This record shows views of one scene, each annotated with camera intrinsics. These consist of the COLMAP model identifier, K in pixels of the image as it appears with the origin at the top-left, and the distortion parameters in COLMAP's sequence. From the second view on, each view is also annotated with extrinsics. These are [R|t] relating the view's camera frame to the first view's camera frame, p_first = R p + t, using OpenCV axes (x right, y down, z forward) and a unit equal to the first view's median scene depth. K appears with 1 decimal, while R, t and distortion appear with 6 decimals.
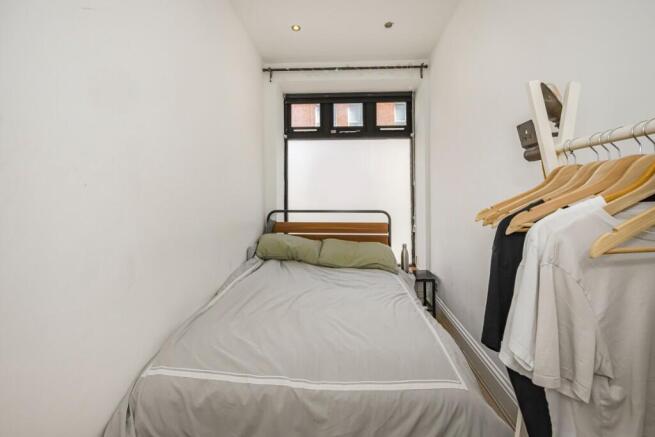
lens RADIAL K [[271.6, 0, 327.1], [0, 271.6, 191.8], [0, 0, 1]] dist [-0.000275, -0.000069]
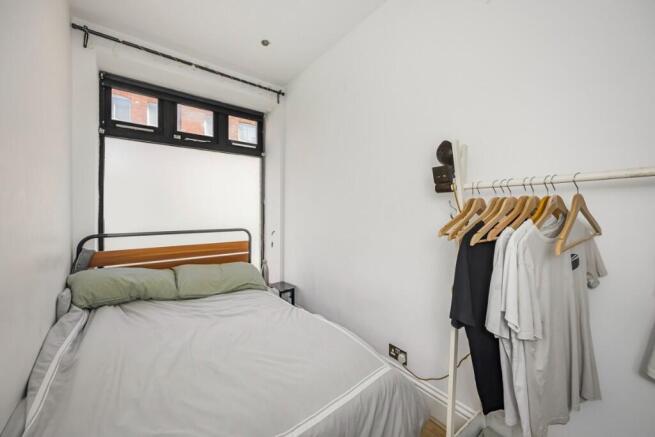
lens RADIAL K [[257.3, 0, 327.1], [0, 257.3, 209.1], [0, 0, 1]] dist [0.001589, 0.000034]
pose [[0.746893, 0.003643, 0.664934, -0.184114], [-0.009125, 0.999947, 0.004772, -0.007844], [-0.664881, -0.009632, 0.746887, 0.109771]]
